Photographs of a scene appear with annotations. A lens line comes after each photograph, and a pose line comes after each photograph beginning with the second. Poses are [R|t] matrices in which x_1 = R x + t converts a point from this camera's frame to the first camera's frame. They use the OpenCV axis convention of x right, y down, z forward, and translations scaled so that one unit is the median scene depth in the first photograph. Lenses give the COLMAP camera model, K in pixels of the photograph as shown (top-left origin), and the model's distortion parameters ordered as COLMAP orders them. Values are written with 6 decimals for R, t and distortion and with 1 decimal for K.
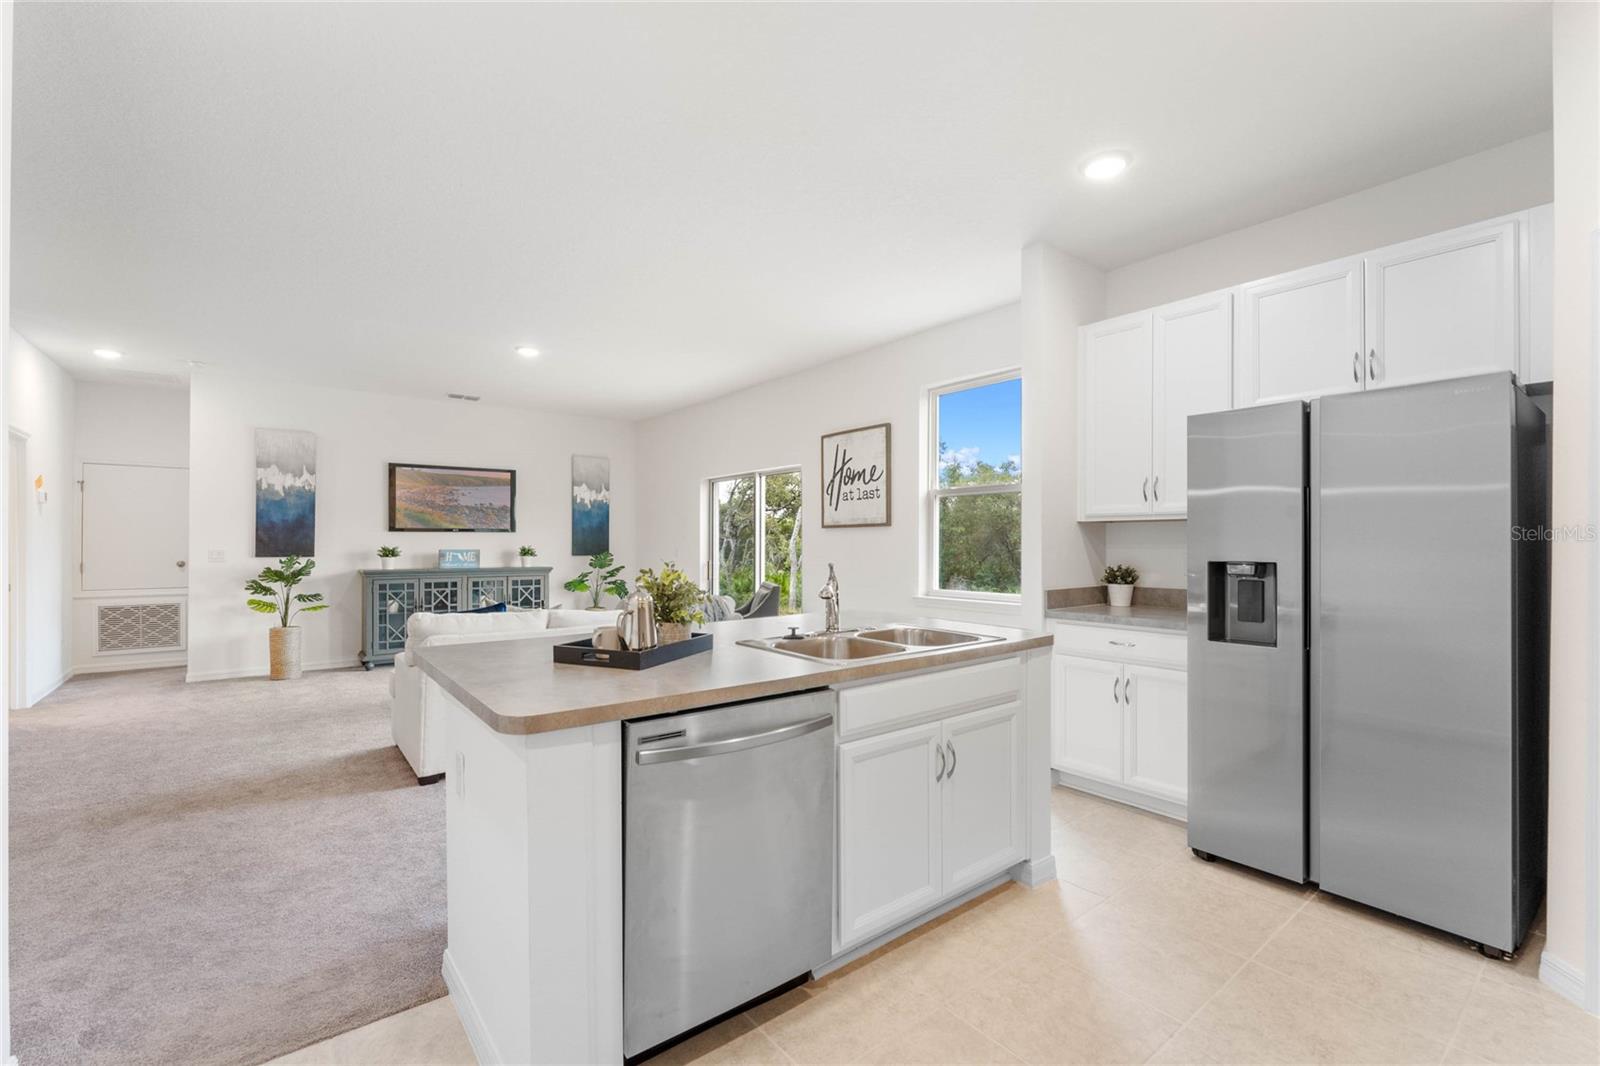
lens RADIAL K [[682.6, 0, 798.6], [0, 682.6, 538.9], [0, 0, 1]] dist [-0.002630, 0.000076]
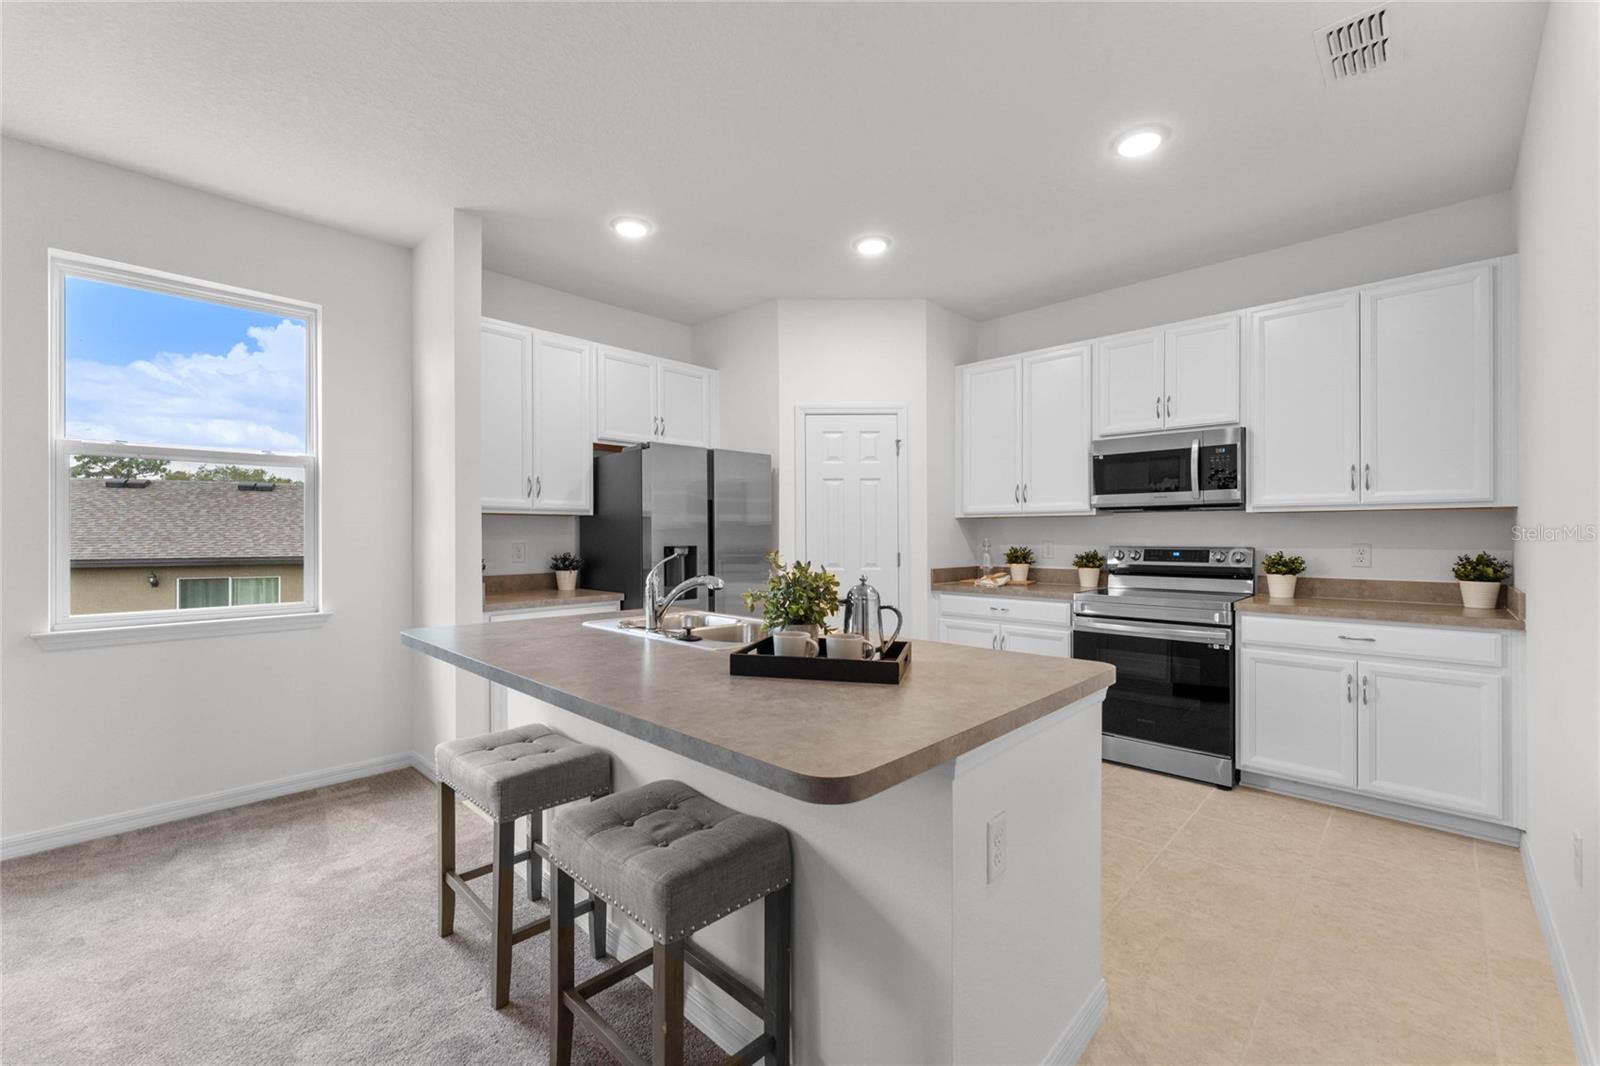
lens RADIAL K [[662.0, 0, 800.0], [0, 662.0, 533.0], [0, 0, 1]] dist [0.002701, 0.000239]
pose [[-0.133631, 0.003634, 0.991025, -0.332748], [-0.001321, 0.999992, -0.003845, 0.004637], [-0.991030, -0.001823, -0.133625, 0.374106]]
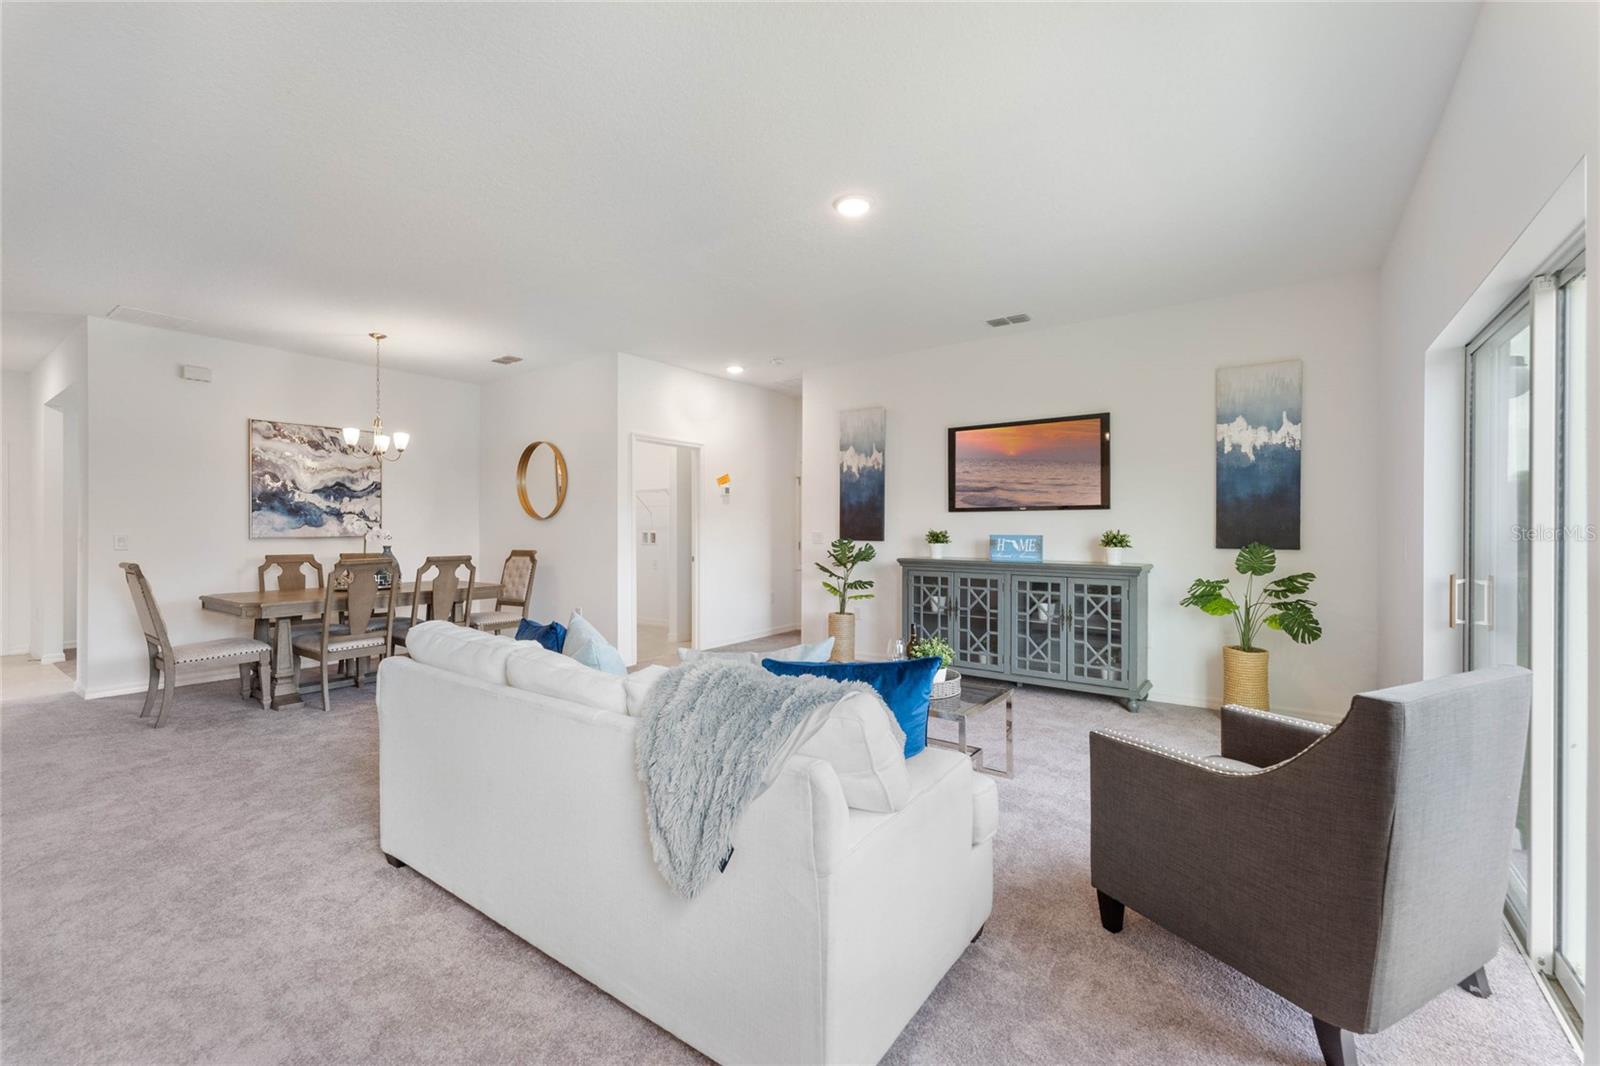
lens RADIAL K [[656.6, 0, 800.0], [0, 656.6, 533.0], [0, 0, 1]] dist [-0.002794, -0.000126]
pose [[0.270299, 0.008384, -0.962740, 0.121808], [0.005073, 0.999936, 0.010132, 0.005941], [0.962763, -0.007623, 0.270240, 0.675964]]
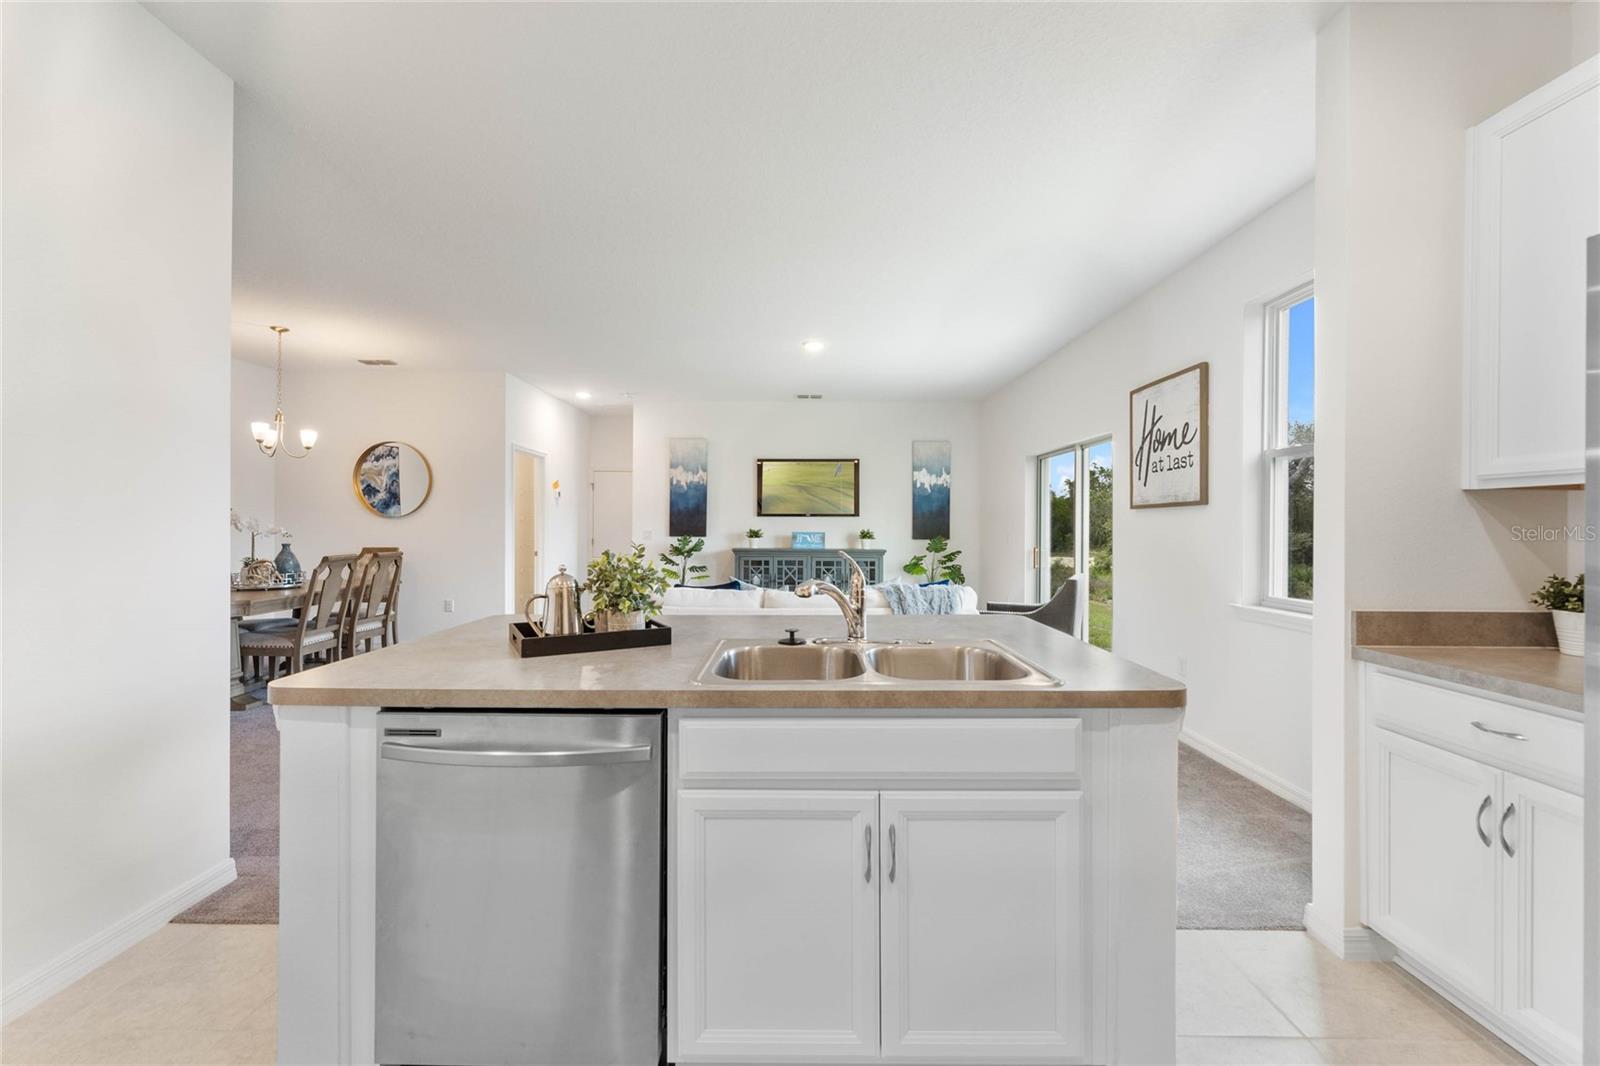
lens RADIAL K [[658.6, 0, 794.8], [0, 658.6, 522.5], [0, 0, 1]] dist [0.001919, 0.000187]
pose [[0.783653, 0.000454, -0.621198, 0.184380], [-0.001756, 0.999997, -0.001485, 0.001434], [0.621196, 0.002255, 0.783652, 0.150395]]
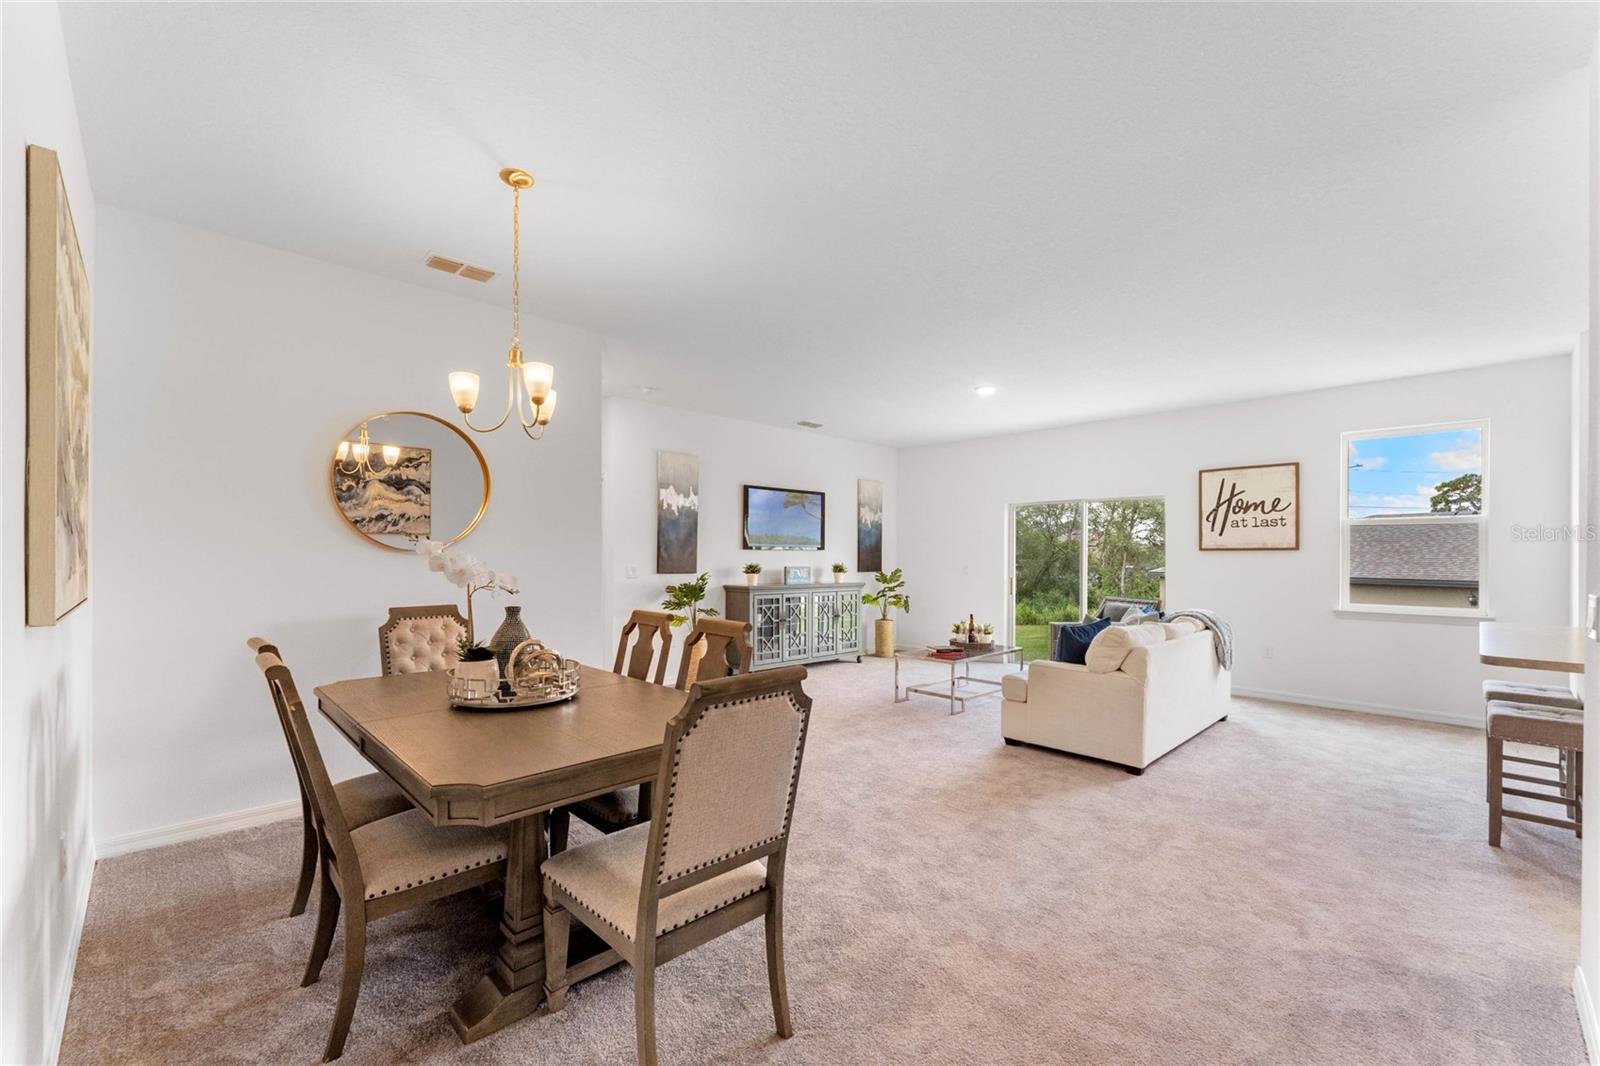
lens RADIAL K [[655.7, 0, 802.7], [0, 655.7, 554.9], [0, 0, 1]] dist [0.000121, -0.000088]
pose [[0.994630, 0.006570, 0.103282, -0.676835], [-0.007021, 0.999967, 0.004009, -0.007558], [-0.103252, -0.004712, 0.994644, -0.026115]]
